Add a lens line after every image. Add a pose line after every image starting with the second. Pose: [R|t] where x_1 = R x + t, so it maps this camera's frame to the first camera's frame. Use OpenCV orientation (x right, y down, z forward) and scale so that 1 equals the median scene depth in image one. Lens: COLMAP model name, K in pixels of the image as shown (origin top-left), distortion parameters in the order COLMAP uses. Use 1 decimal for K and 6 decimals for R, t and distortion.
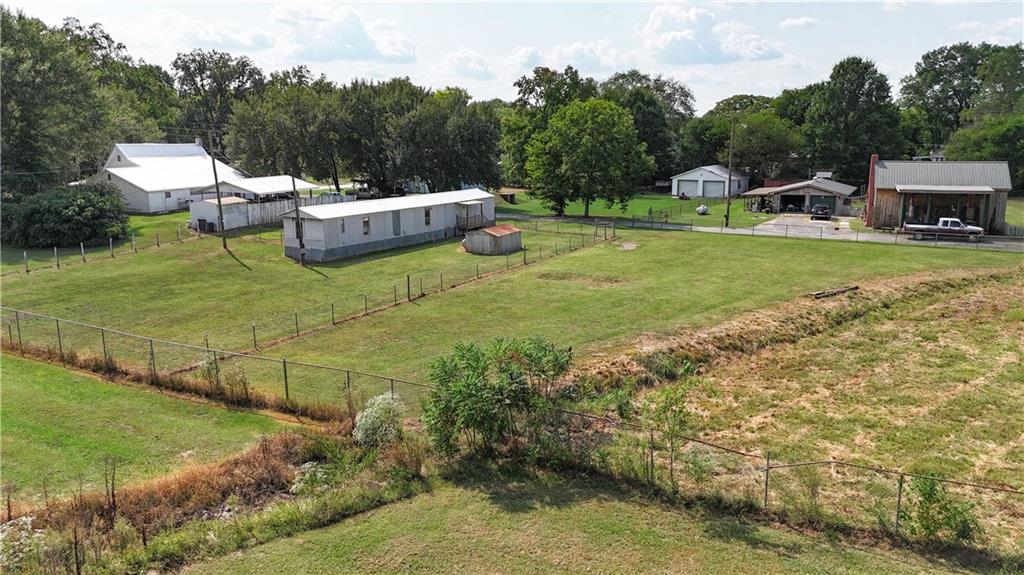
lens RADIAL K [[757.1, 0, 512.6], [0, 757.1, 291.1], [0, 0, 1]] dist [0.075163, -0.058747]
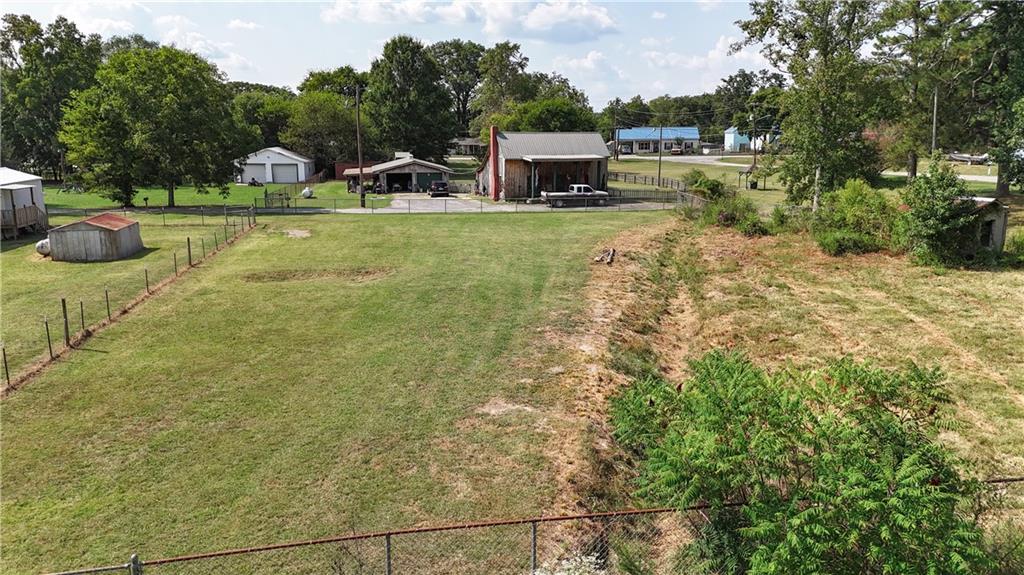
lens RADIAL K [[757.1, 0, 518.2], [0, 757.1, 293.0], [0, 0, 1]] dist [0.075163, -0.058747]
pose [[0.779702, -0.126470, 0.613245, -0.113818], [0.125462, 0.991083, 0.044875, -0.004858], [-0.613452, 0.041950, 0.788617, 0.204836]]
